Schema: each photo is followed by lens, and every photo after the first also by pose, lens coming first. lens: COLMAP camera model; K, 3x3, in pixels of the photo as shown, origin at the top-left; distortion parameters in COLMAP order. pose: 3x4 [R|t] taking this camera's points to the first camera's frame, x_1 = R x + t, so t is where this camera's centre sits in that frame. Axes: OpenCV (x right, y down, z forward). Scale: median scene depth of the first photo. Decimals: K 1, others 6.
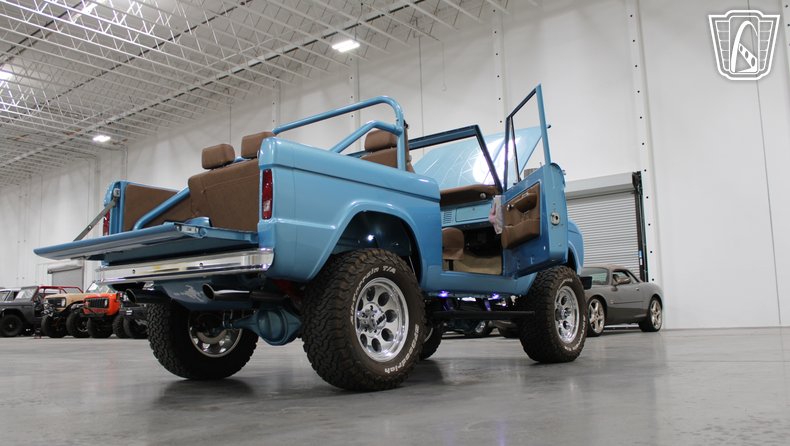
lens RADIAL K [[706.3, 0, 398.2], [0, 706.3, 224.6], [0, 0, 1]] dist [-0.156025, 0.151557]
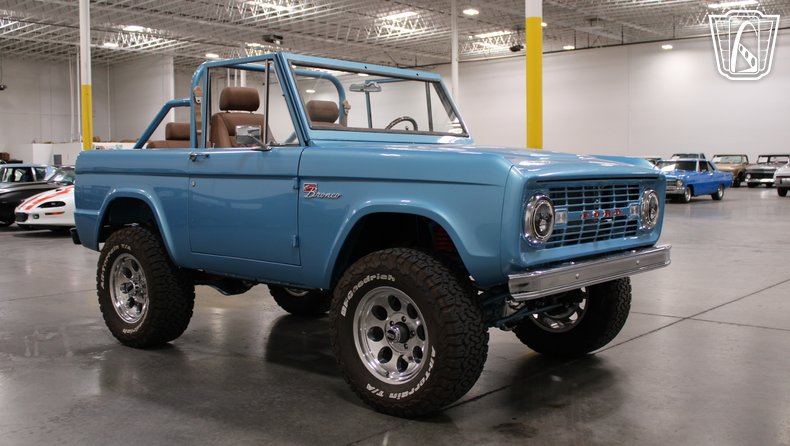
lens RADIAL K [[825.1, 0, 397.3], [0, 825.1, 224.8], [0, 0, 1]] dist [-0.133584, 0.168811]
pose [[-0.031779, 0.097080, -0.994769, 0.822691], [0.141660, 0.985662, 0.091665, -0.020550], [0.989405, -0.138006, -0.045075, 0.950441]]
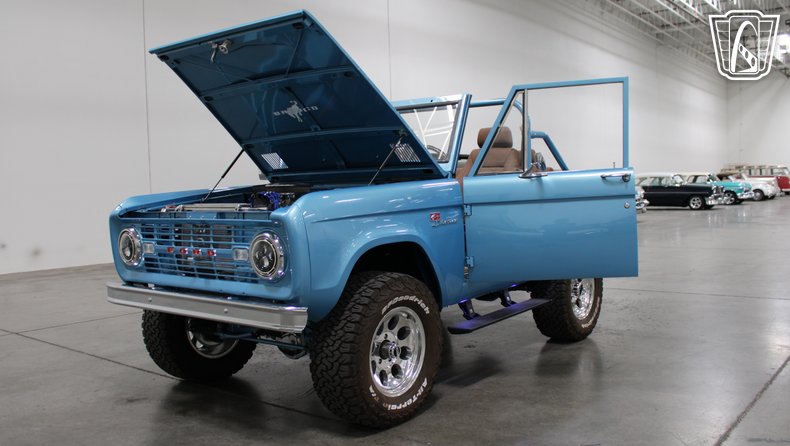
lens RADIAL K [[702.8, 0, 394.9], [0, 702.8, 226.6], [0, 0, 1]] dist [-0.150450, 0.138453]
pose [[-0.998247, 0.058548, -0.008682, 0.004168], [0.059037, 0.995411, -0.075306, 0.086221], [0.004233, -0.075687, -0.997123, 1.656362]]
